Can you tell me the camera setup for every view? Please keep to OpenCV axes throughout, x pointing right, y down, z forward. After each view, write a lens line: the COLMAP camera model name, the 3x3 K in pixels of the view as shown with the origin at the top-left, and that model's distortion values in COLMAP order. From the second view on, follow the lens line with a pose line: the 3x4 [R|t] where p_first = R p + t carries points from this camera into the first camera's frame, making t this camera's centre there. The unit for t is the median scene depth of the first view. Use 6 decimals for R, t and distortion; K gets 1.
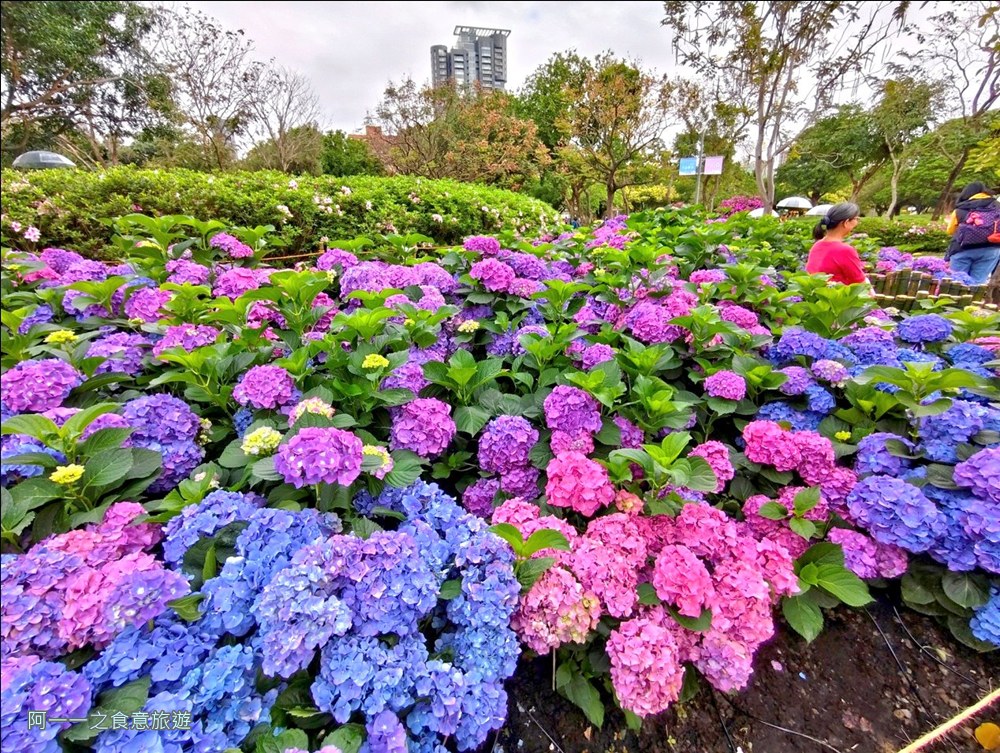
lens RADIAL K [[448.7, 0, 506.5], [0, 448.7, 370.6], [0, 0, 1]] dist [-0.023115, 0.007878]
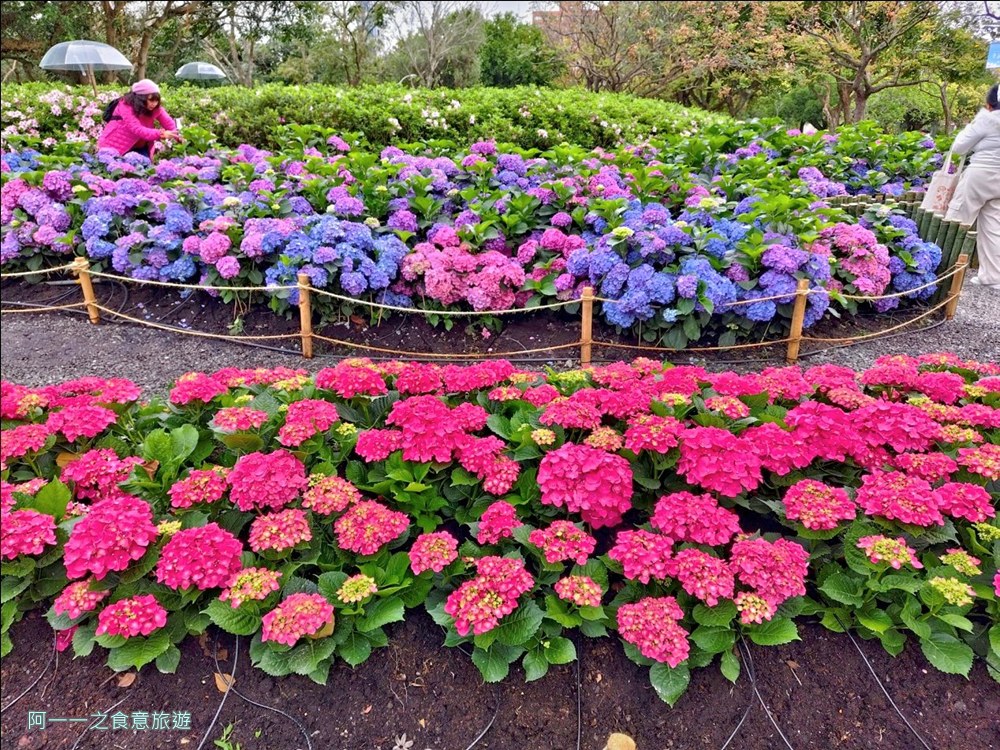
lens RADIAL K [[691.4, 0, 507.0], [0, 691.4, 356.3], [0, 0, 1]] dist [0.035605, -0.015575]
pose [[0.942519, 0.110278, -0.315430, 0.253040], [-0.117621, 0.993049, -0.004277, 0.127581], [0.312766, 0.041133, 0.948939, -0.354136]]
